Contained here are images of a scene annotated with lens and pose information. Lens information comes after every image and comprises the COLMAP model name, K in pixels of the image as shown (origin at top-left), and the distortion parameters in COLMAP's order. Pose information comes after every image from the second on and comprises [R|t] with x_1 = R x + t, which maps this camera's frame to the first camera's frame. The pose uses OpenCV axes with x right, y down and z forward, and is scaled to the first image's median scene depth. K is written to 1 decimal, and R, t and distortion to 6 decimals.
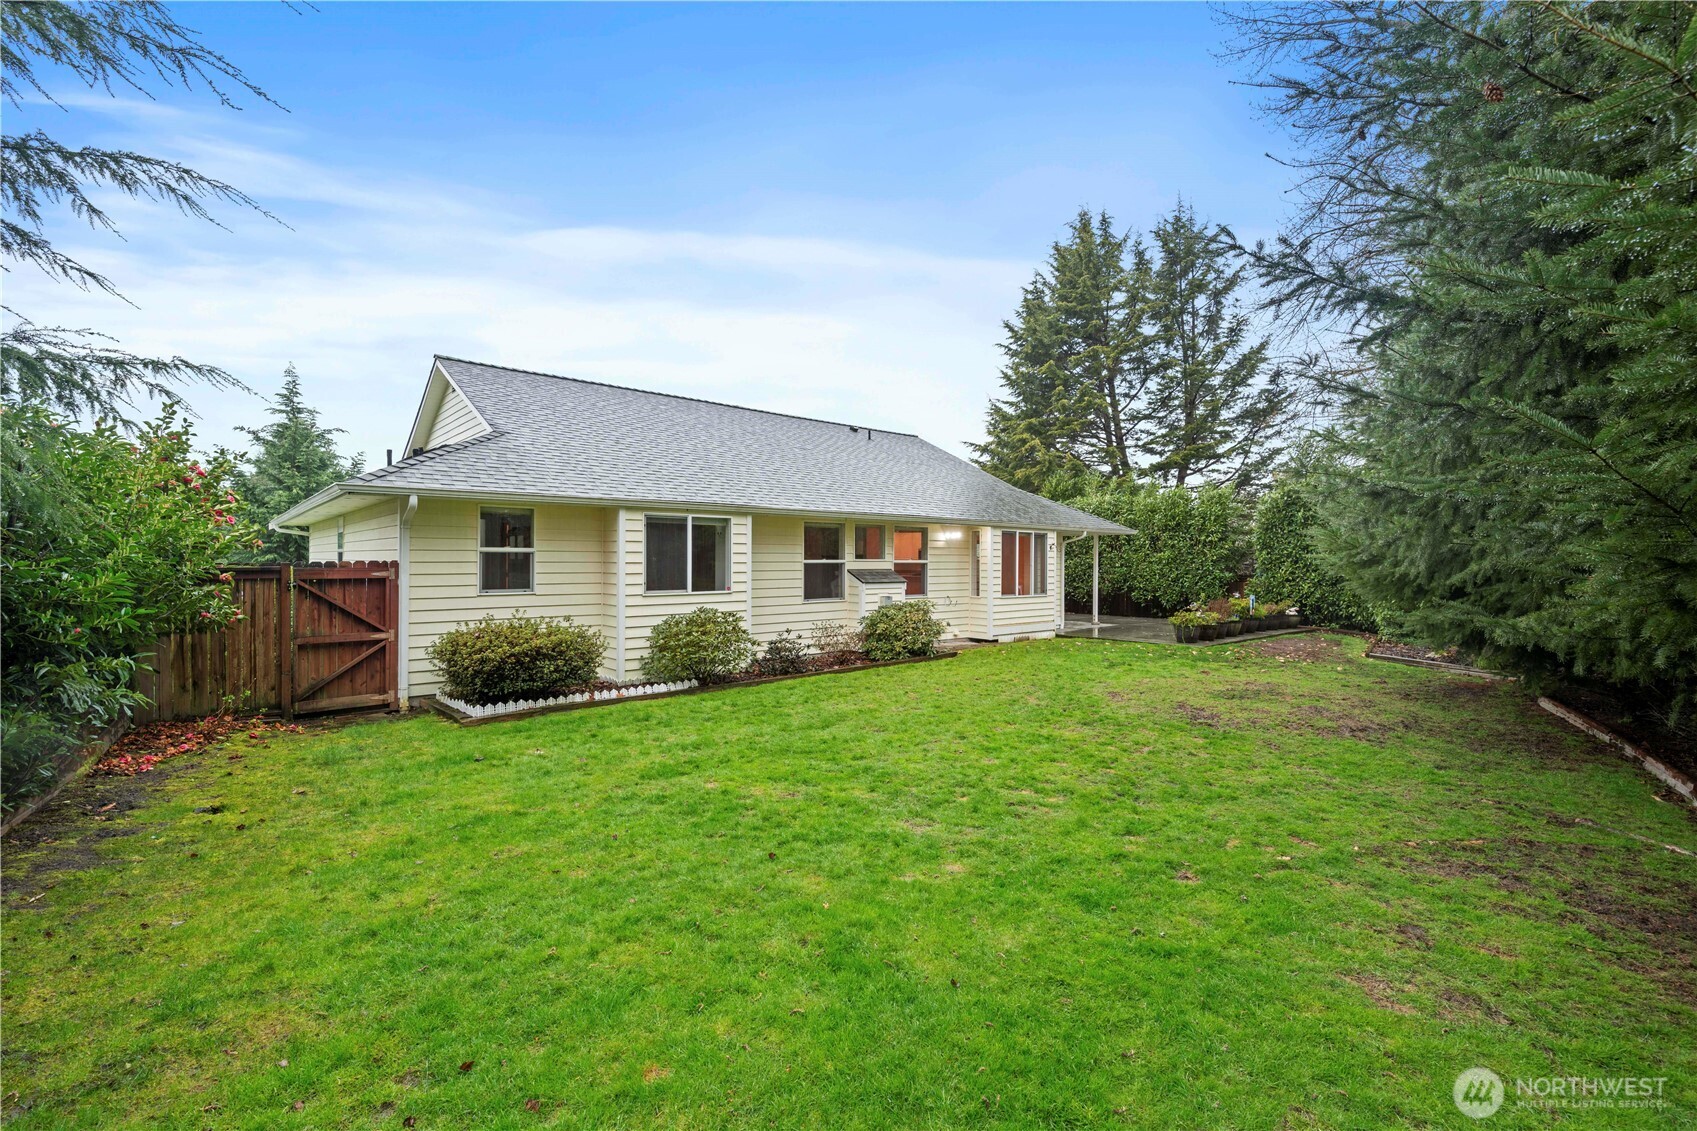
lens RADIAL K [[728.1, 0, 848.5], [0, 728.1, 565.5], [0, 0, 1]] dist [-0.002320, 0.000087]
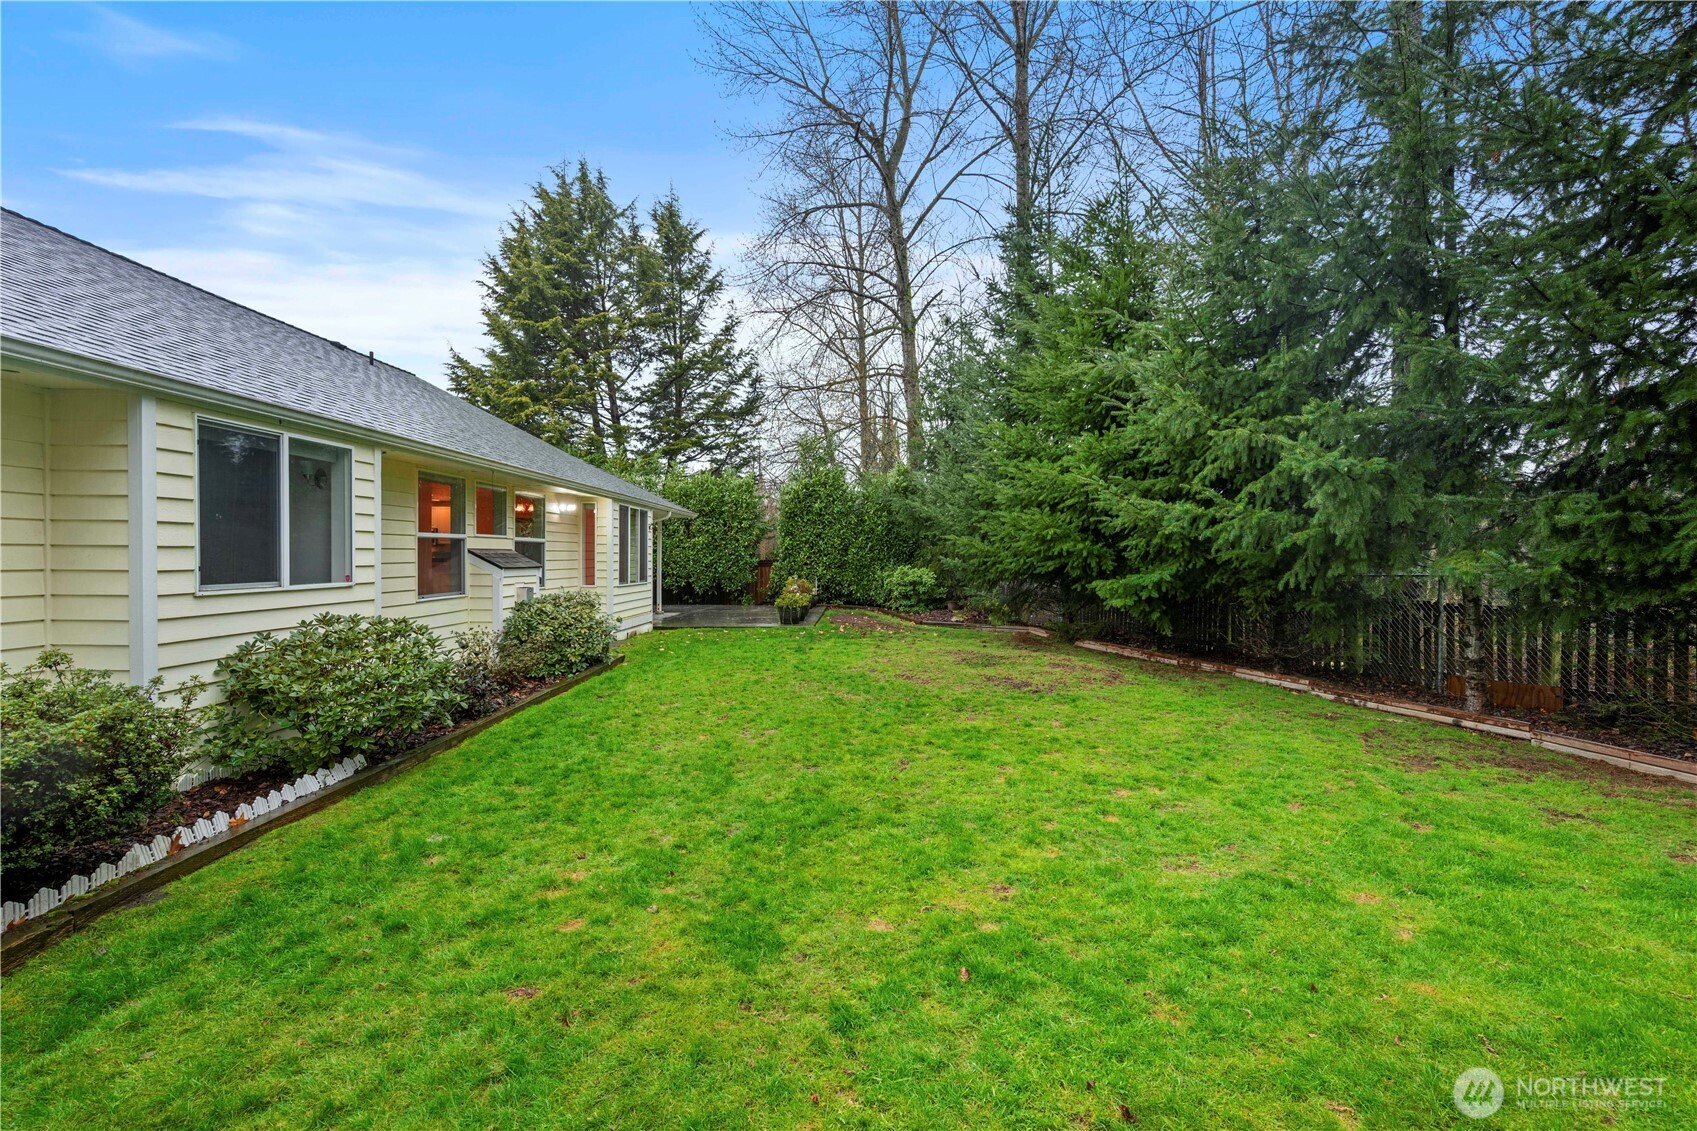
lens RADIAL K [[728.1, 0, 848.5], [0, 728.1, 565.5], [0, 0, 1]] dist [-0.002320, 0.000087]
pose [[0.665272, -0.012265, 0.746501, -0.318073], [0.005833, 0.999920, 0.011230, 0.017894], [-0.746579, -0.003117, 0.665290, 0.354761]]
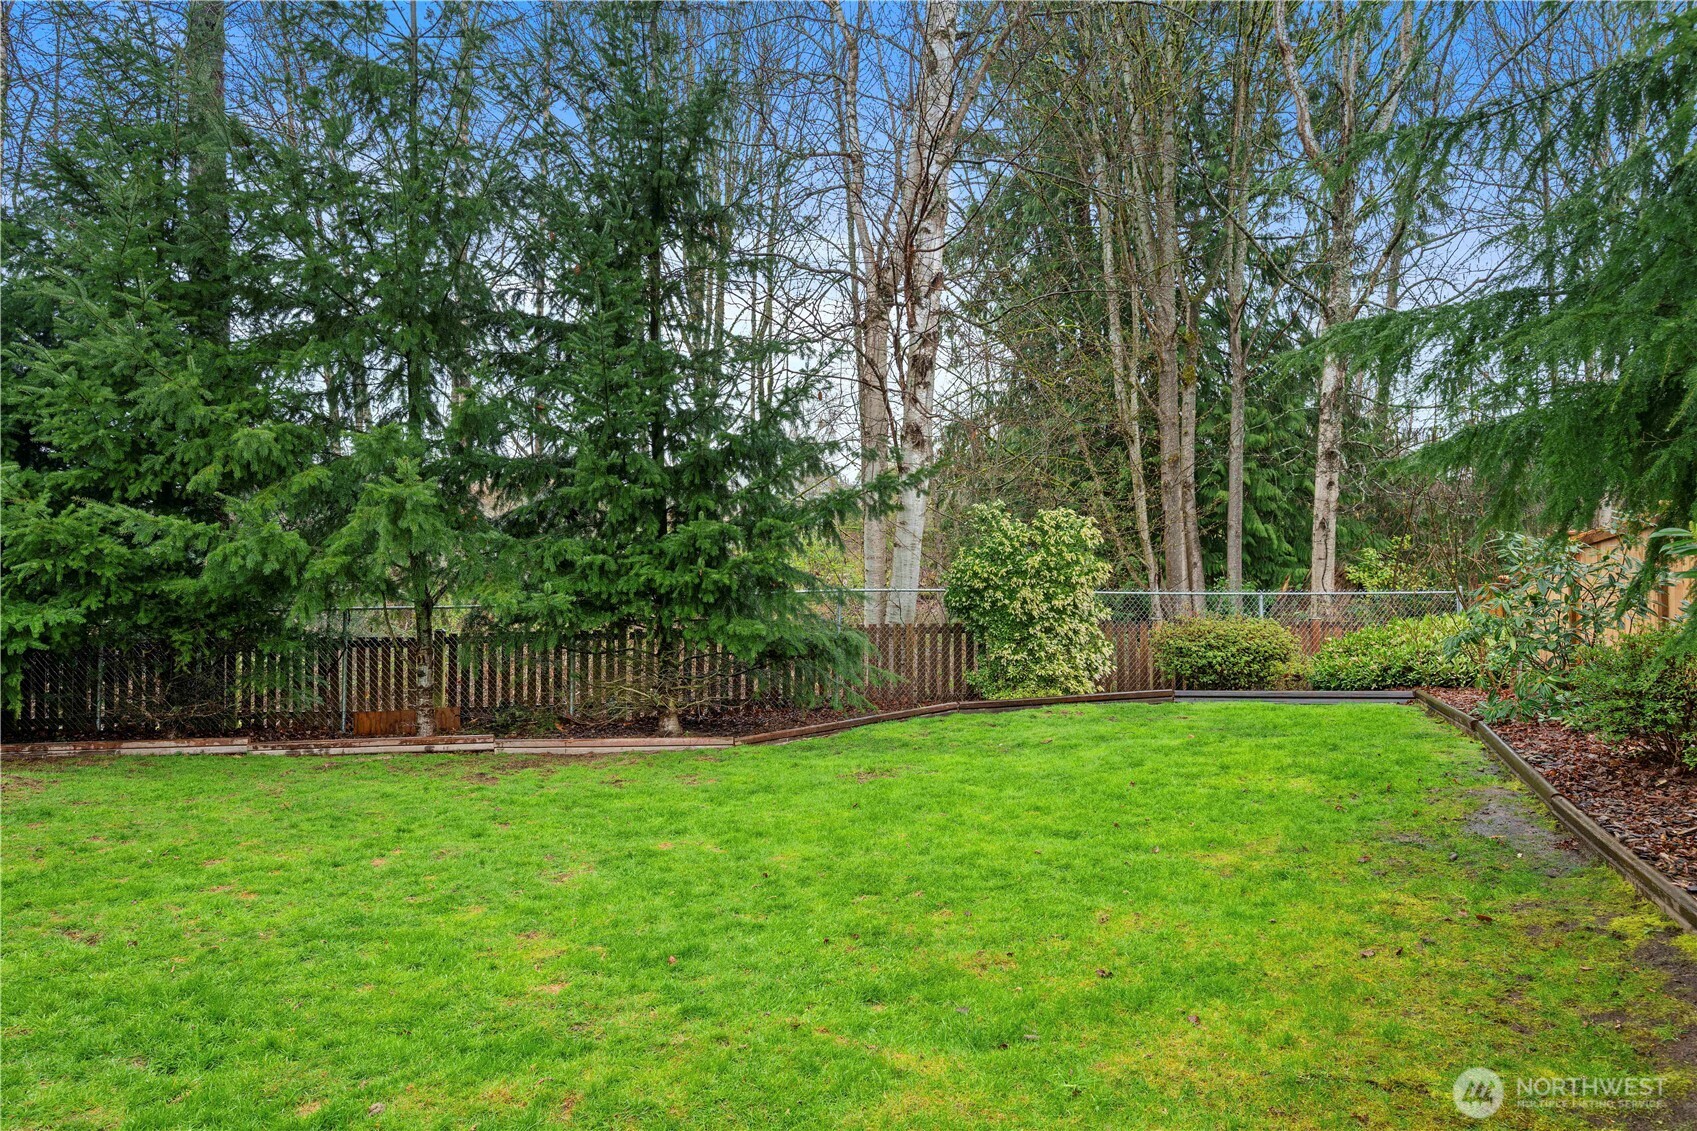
lens RADIAL K [[1106.4, 0, 848.5], [0, 1106.4, 565.5], [0, 0, 1]] dist [0.000420, 0.000044]
pose [[-0.679089, 0.014051, 0.733922, -0.468044], [-0.000322, 0.999811, -0.019440, 0.019037], [-0.734056, -0.013438, -0.678956, 0.739602]]
